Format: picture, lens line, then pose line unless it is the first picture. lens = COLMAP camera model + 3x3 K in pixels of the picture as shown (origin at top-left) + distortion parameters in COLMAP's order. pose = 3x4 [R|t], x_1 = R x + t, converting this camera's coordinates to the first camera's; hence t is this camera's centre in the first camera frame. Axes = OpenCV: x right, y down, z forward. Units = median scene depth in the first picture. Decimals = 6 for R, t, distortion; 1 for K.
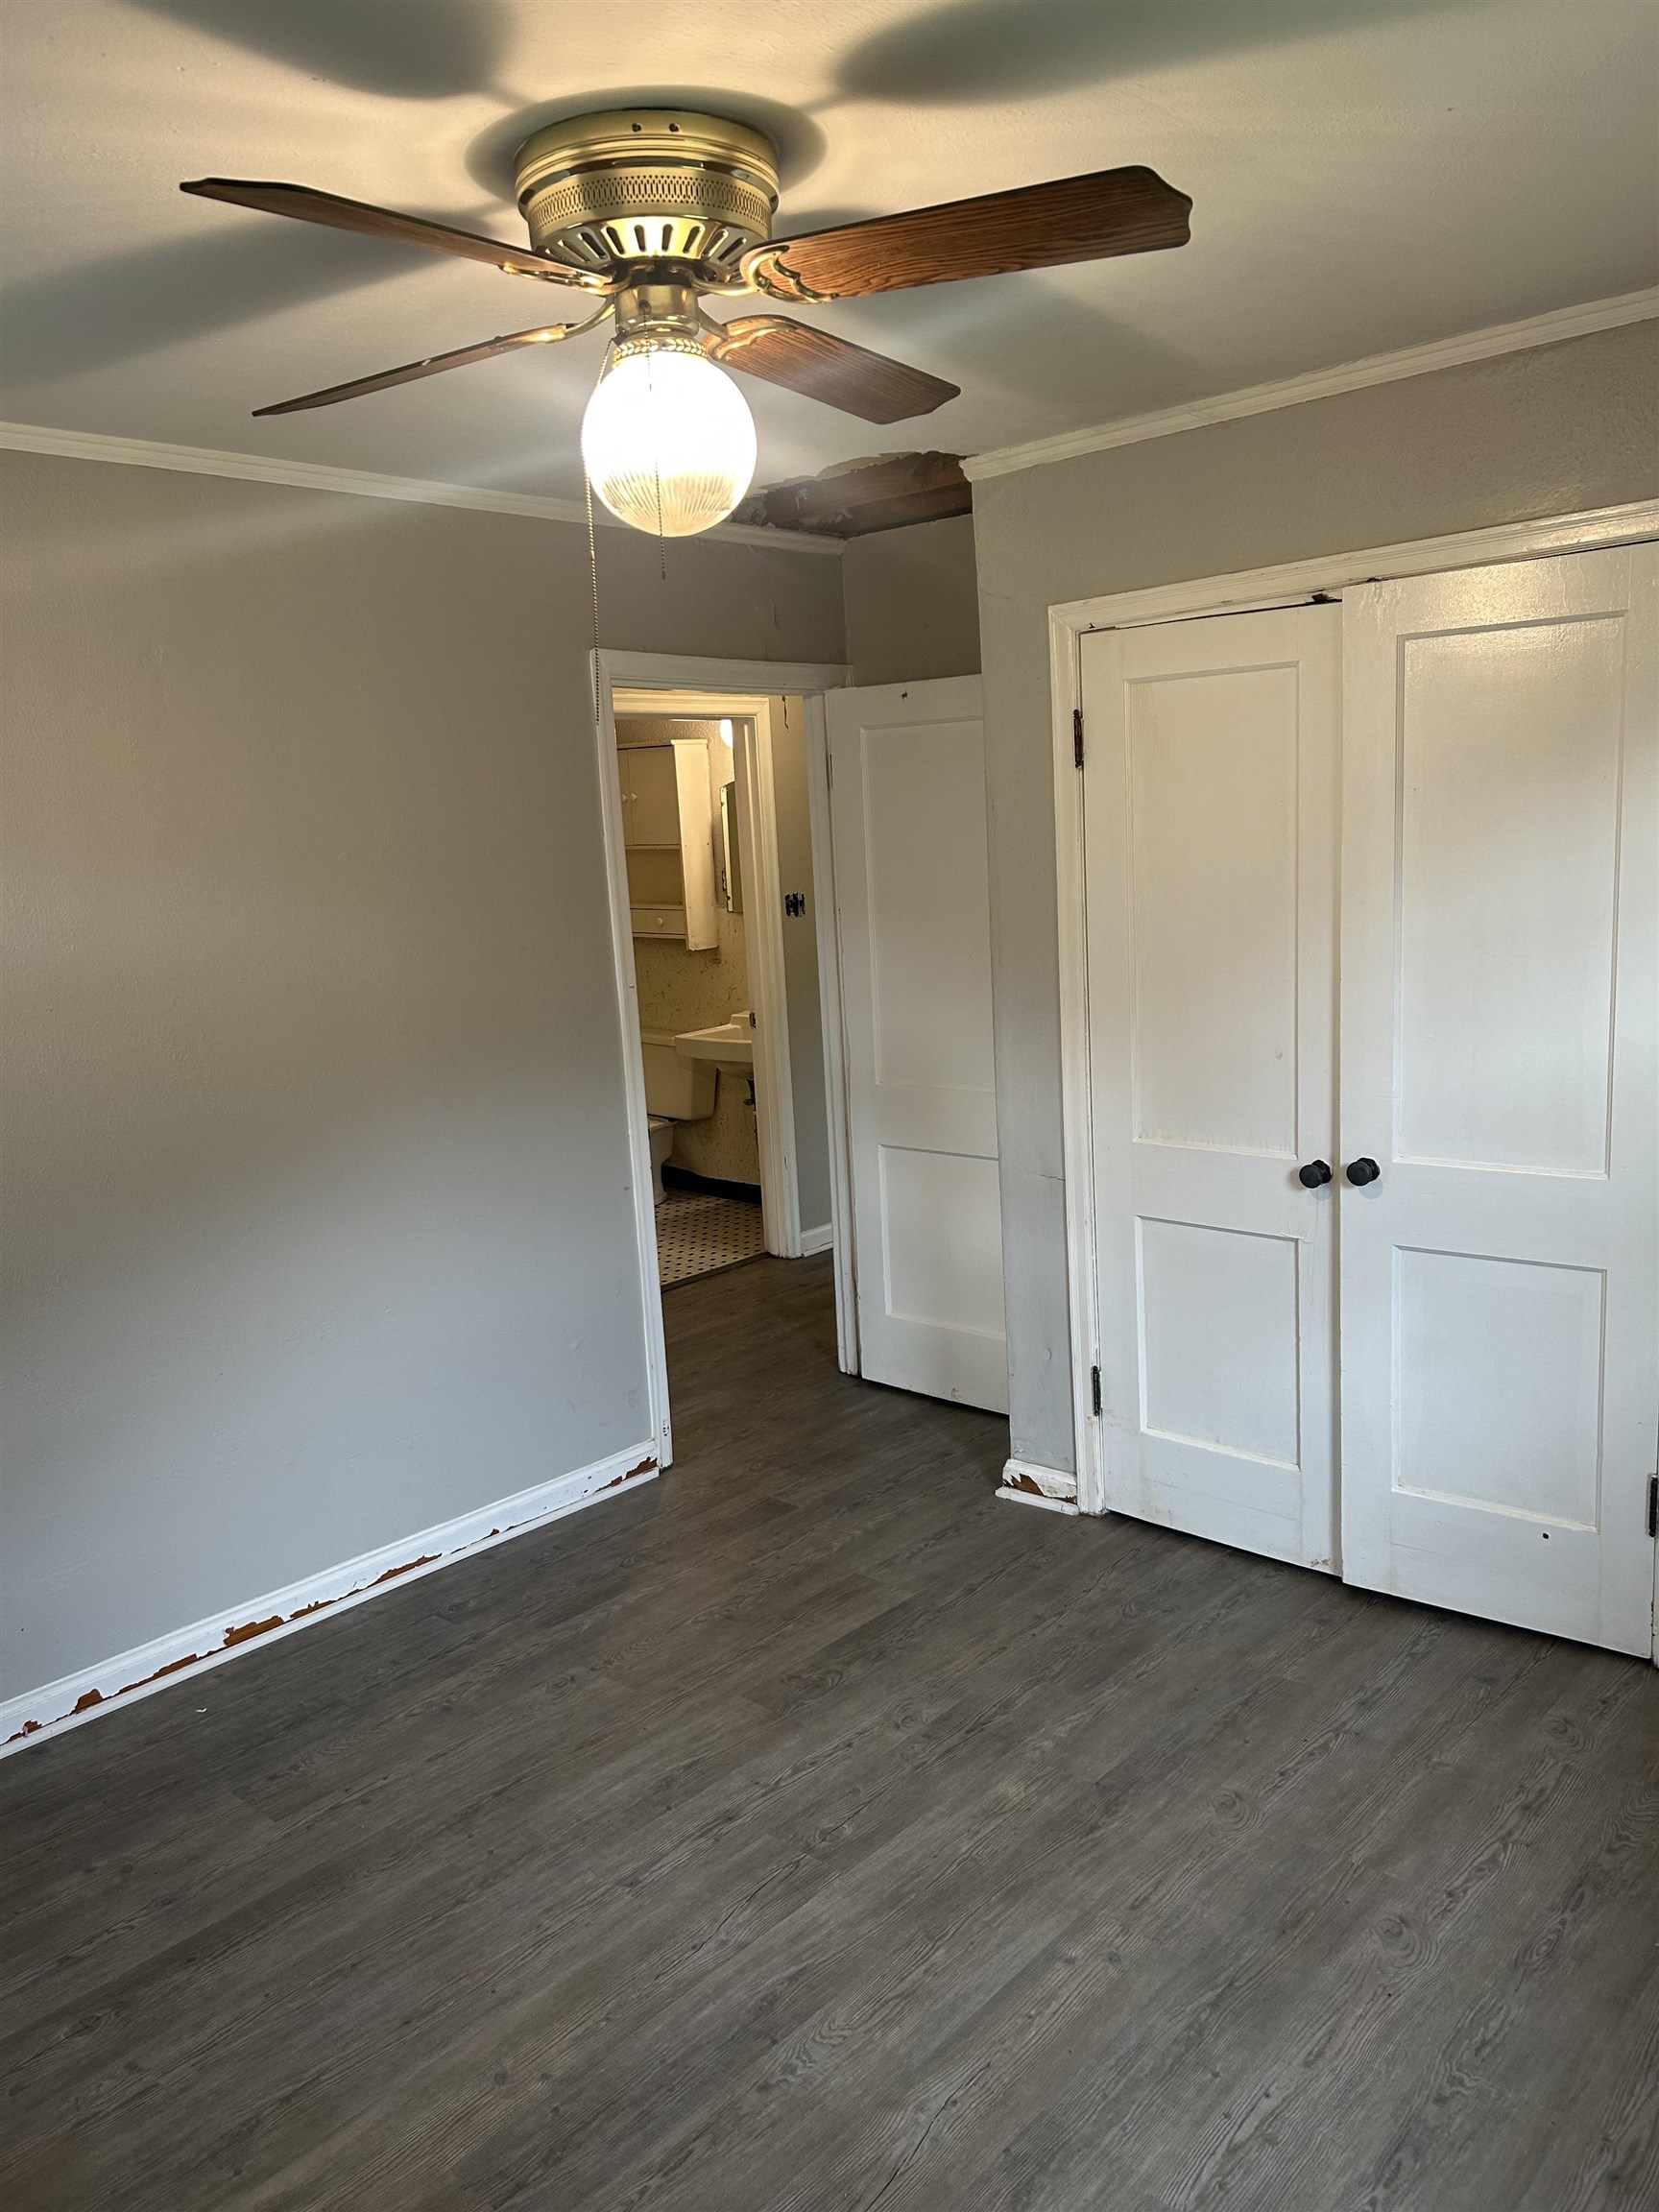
lens RADIAL K [[1660.3, 0, 829.5], [0, 1660.3, 1106.0], [0, 0, 1]] dist [-0.002576, -0.008287]
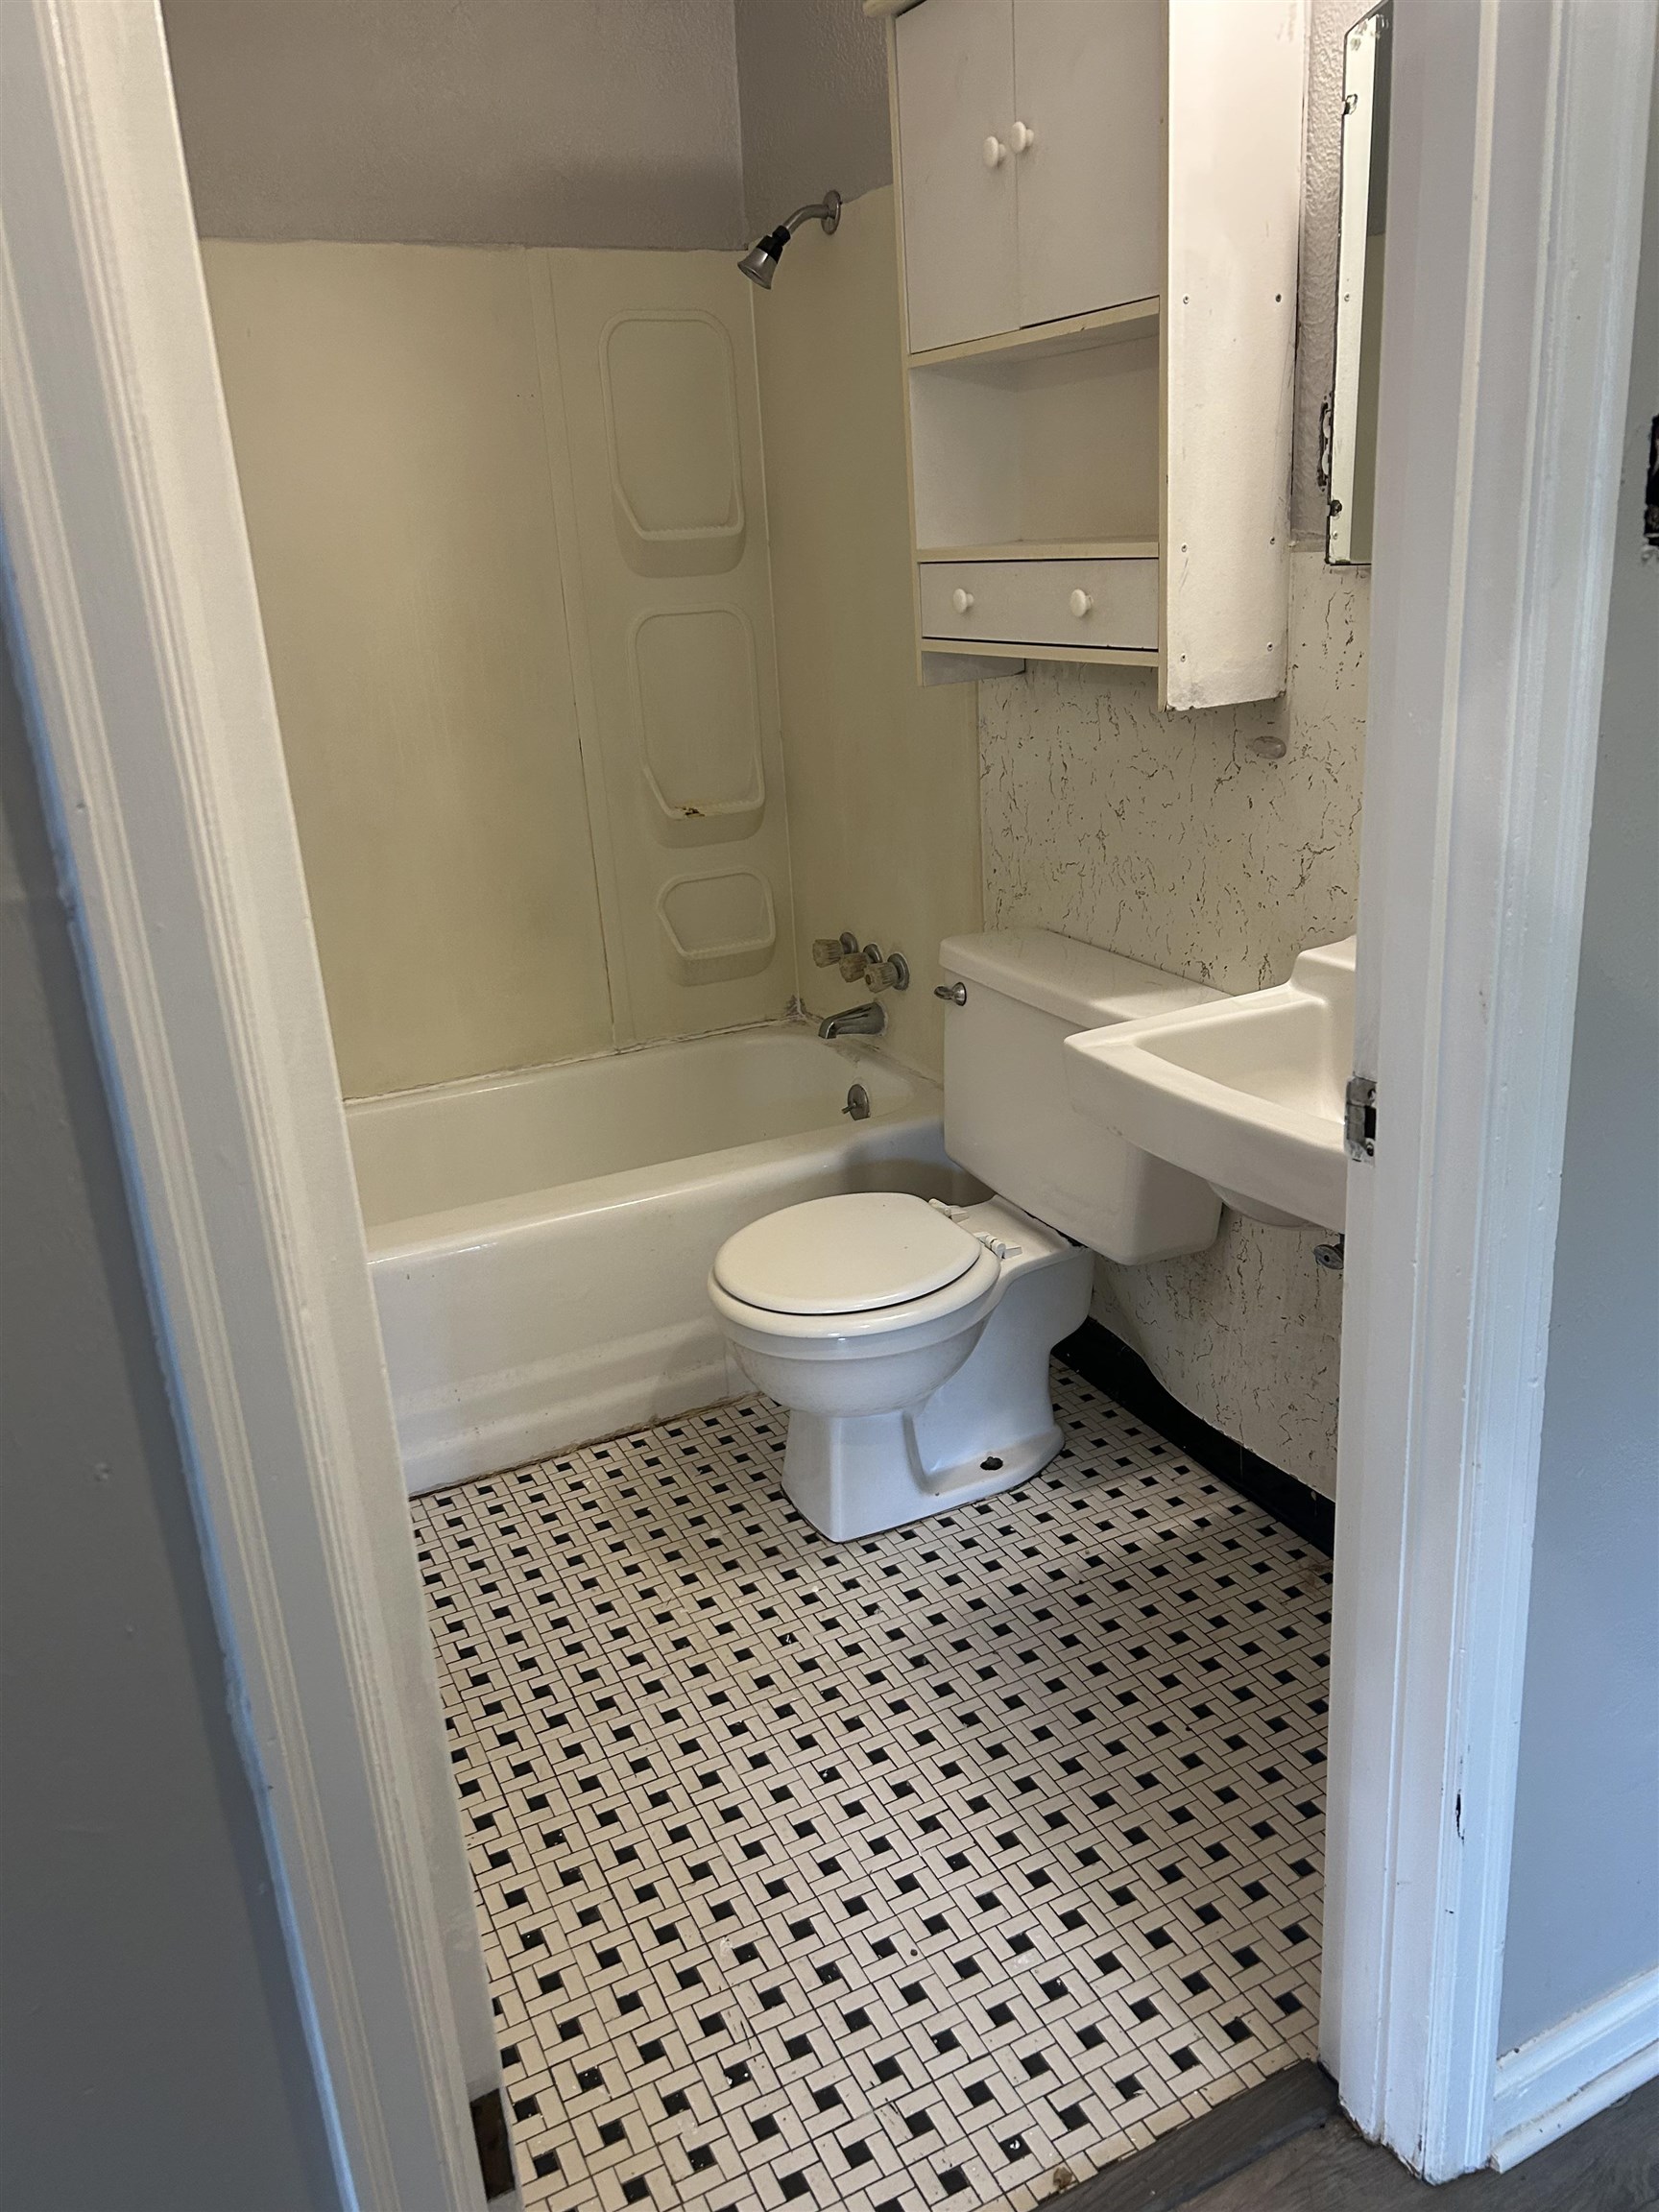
lens RADIAL K [[1660.3, 0, 829.5], [0, 1660.3, 1106.0], [0, 0, 1]] dist [-0.002576, -0.008287]
pose [[0.931610, 0.110473, -0.346264, -0.033758], [-0.049011, 0.982170, 0.181492, -0.076015], [0.360141, -0.152109, 0.920414, 0.713443]]
